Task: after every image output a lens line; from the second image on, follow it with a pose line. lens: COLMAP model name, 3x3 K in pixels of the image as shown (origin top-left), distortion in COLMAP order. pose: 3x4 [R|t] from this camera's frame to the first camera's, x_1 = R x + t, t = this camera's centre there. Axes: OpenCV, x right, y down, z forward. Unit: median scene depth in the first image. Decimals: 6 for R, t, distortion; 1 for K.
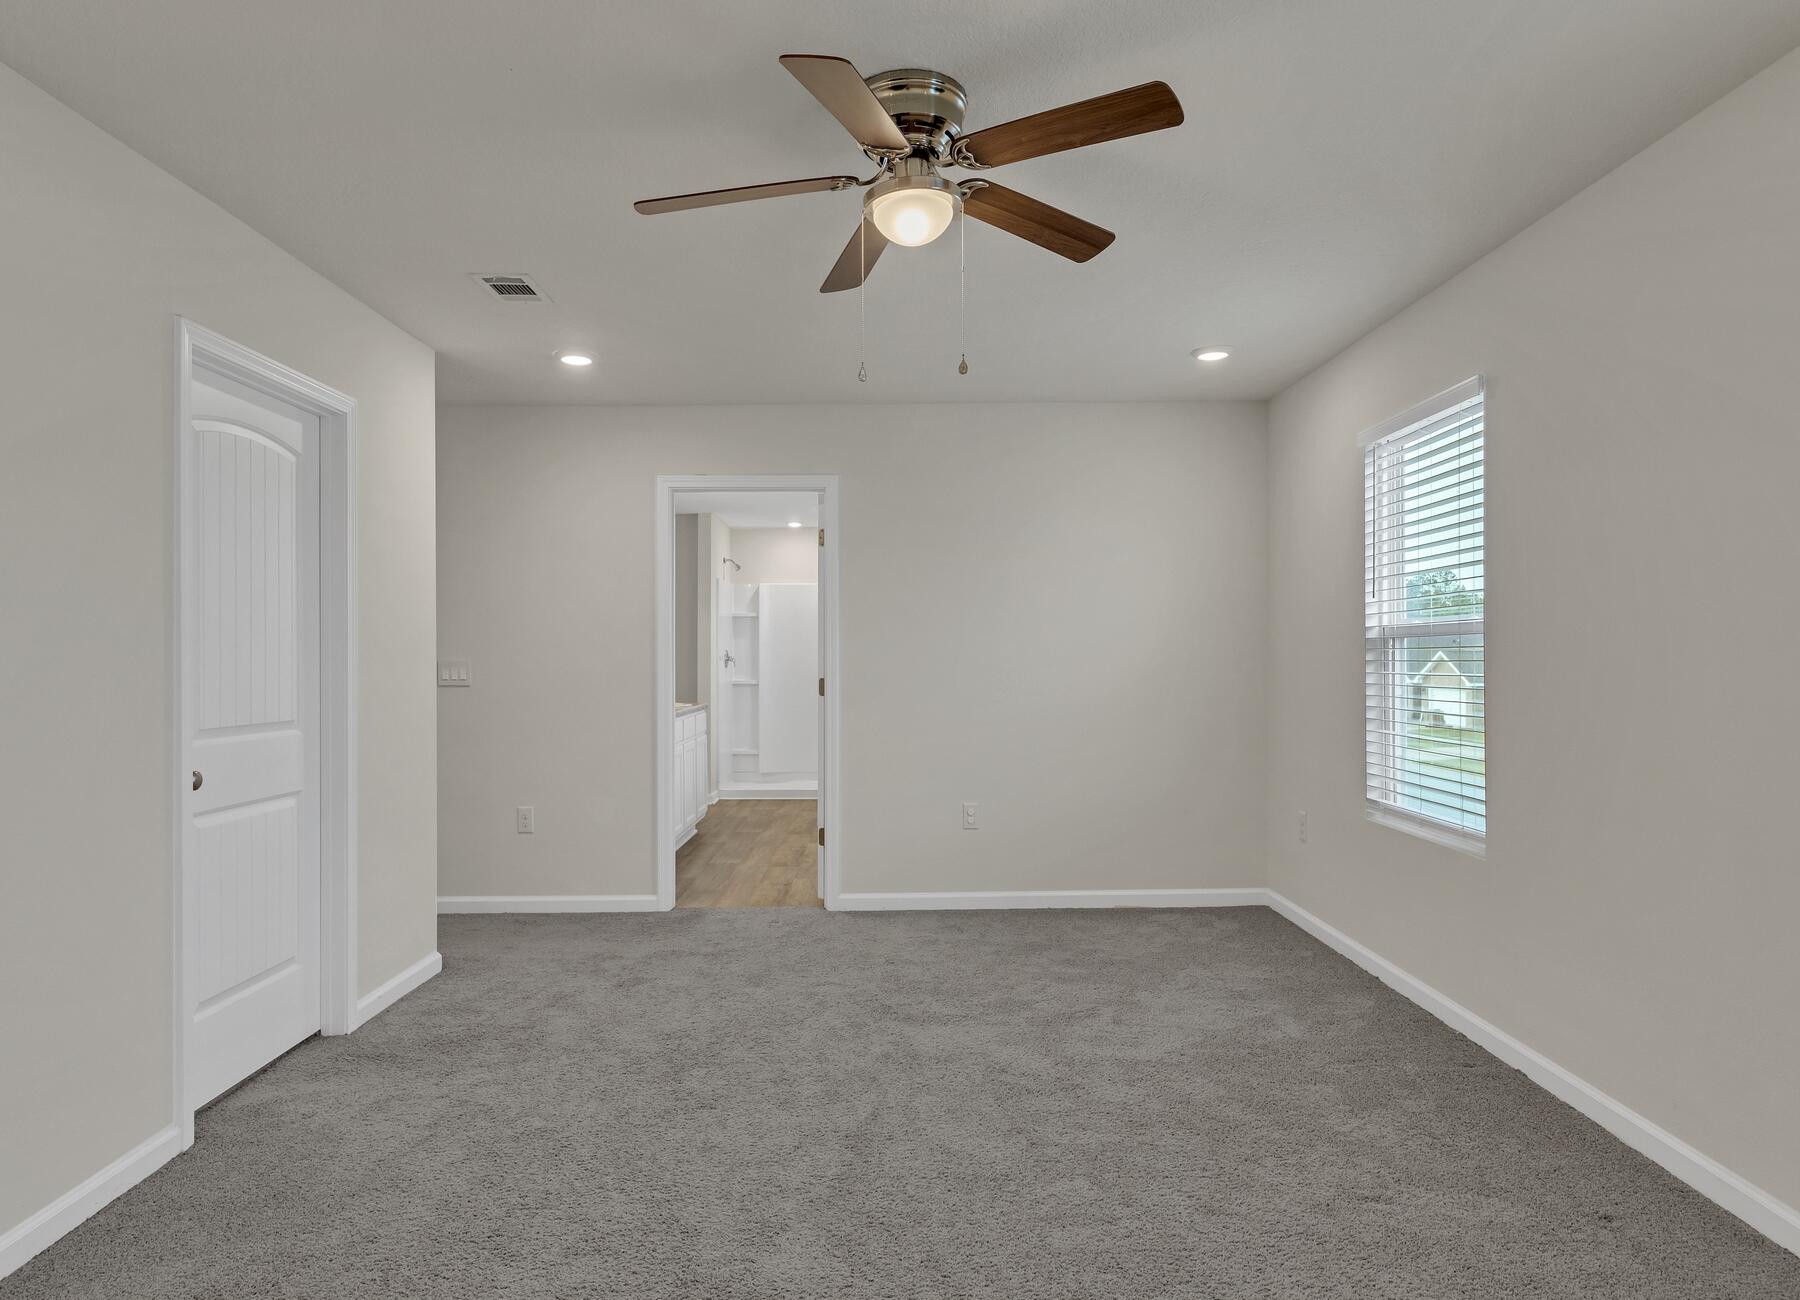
lens RADIAL K [[1026.0, 0, 896.3], [0, 1026.0, 654.2], [0, 0, 1]] dist [-0.004576, 0.001320]
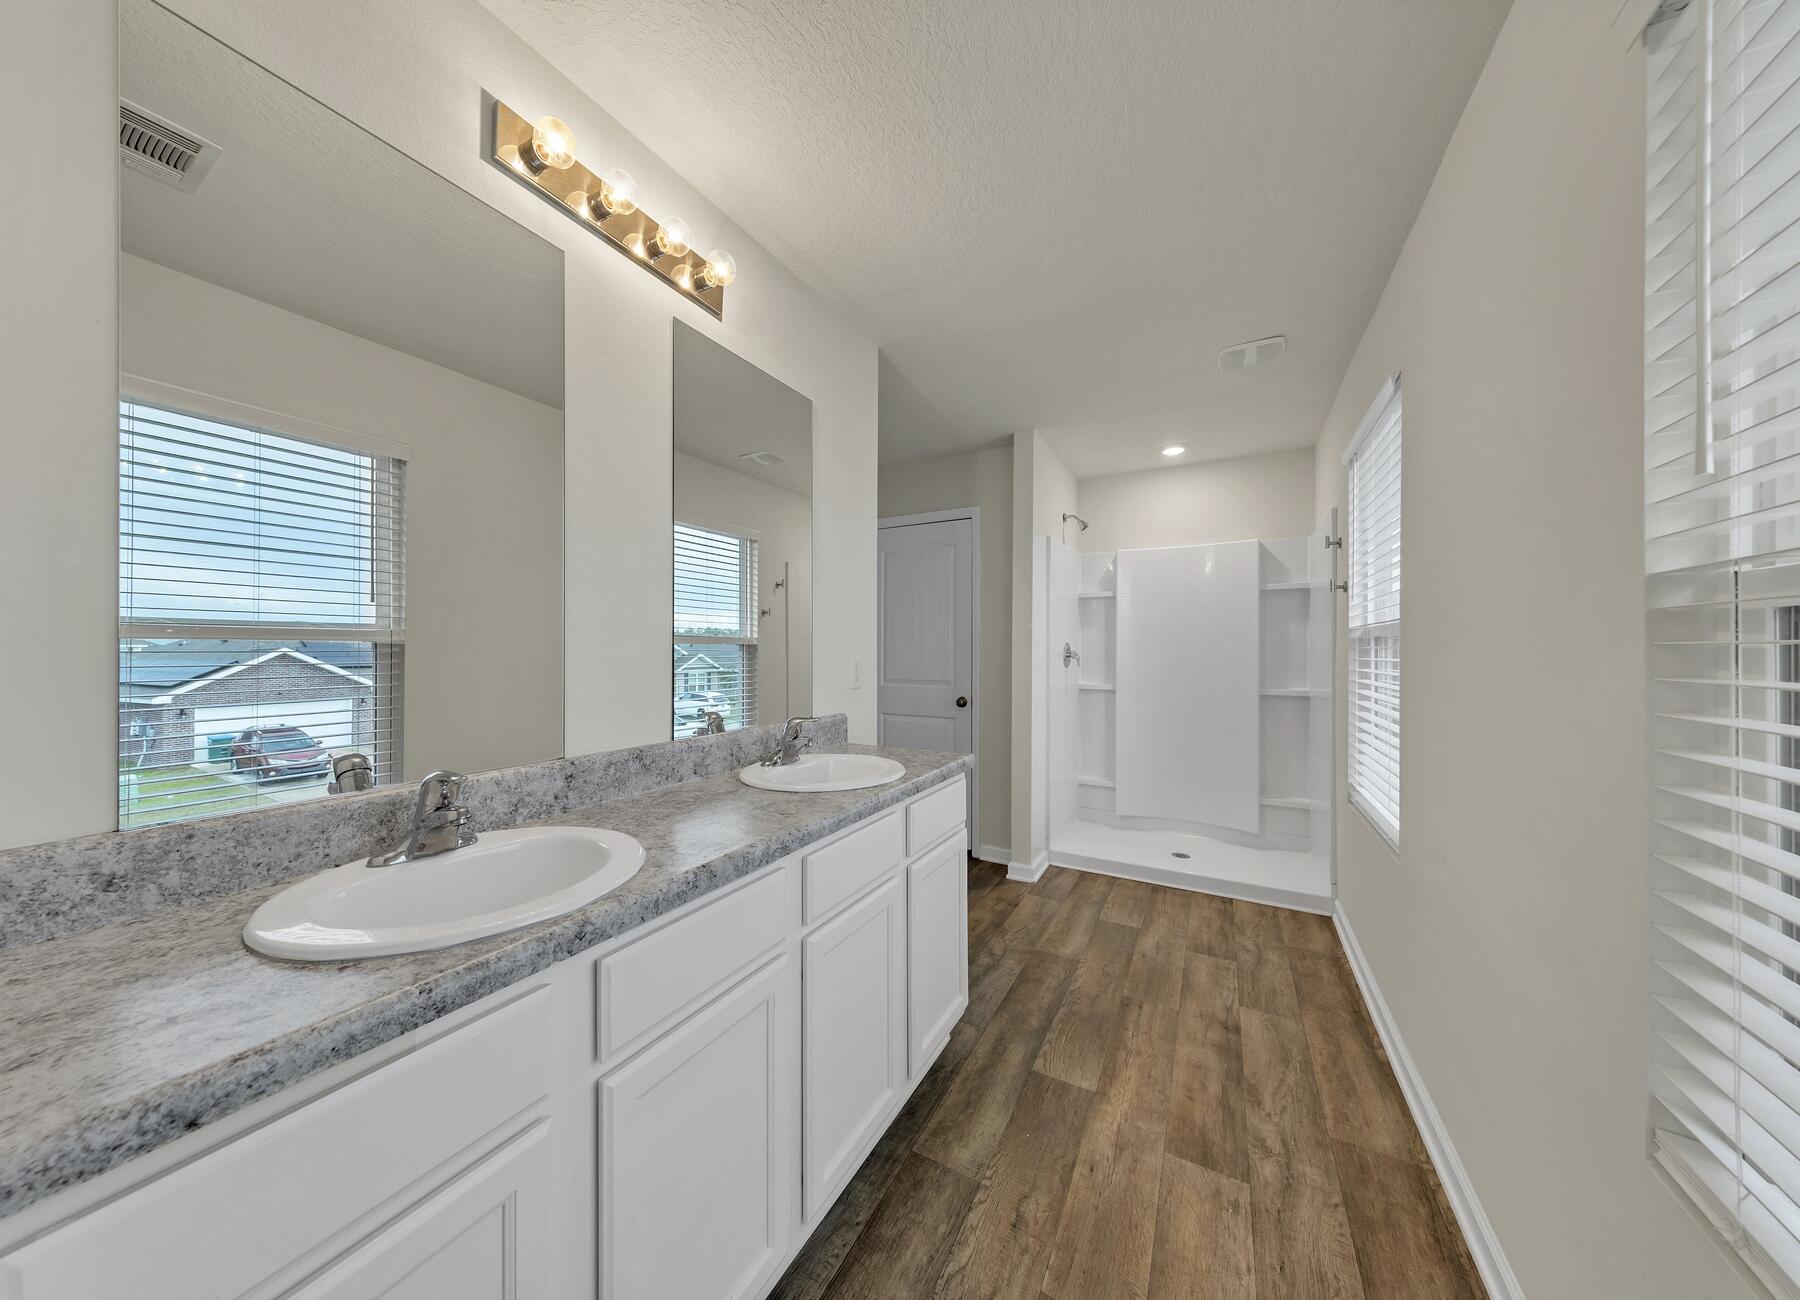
lens RADIAL K [[573.9, 0, 904.3], [0, 573.9, 657.0], [0, 0, 1]] dist [0.000284, -0.000044]
pose [[0.873307, 0.003172, -0.487160, -0.068408], [0.000777, 0.999968, 0.007905, 0.002538], [0.487170, -0.007282, 0.873277, 0.581324]]
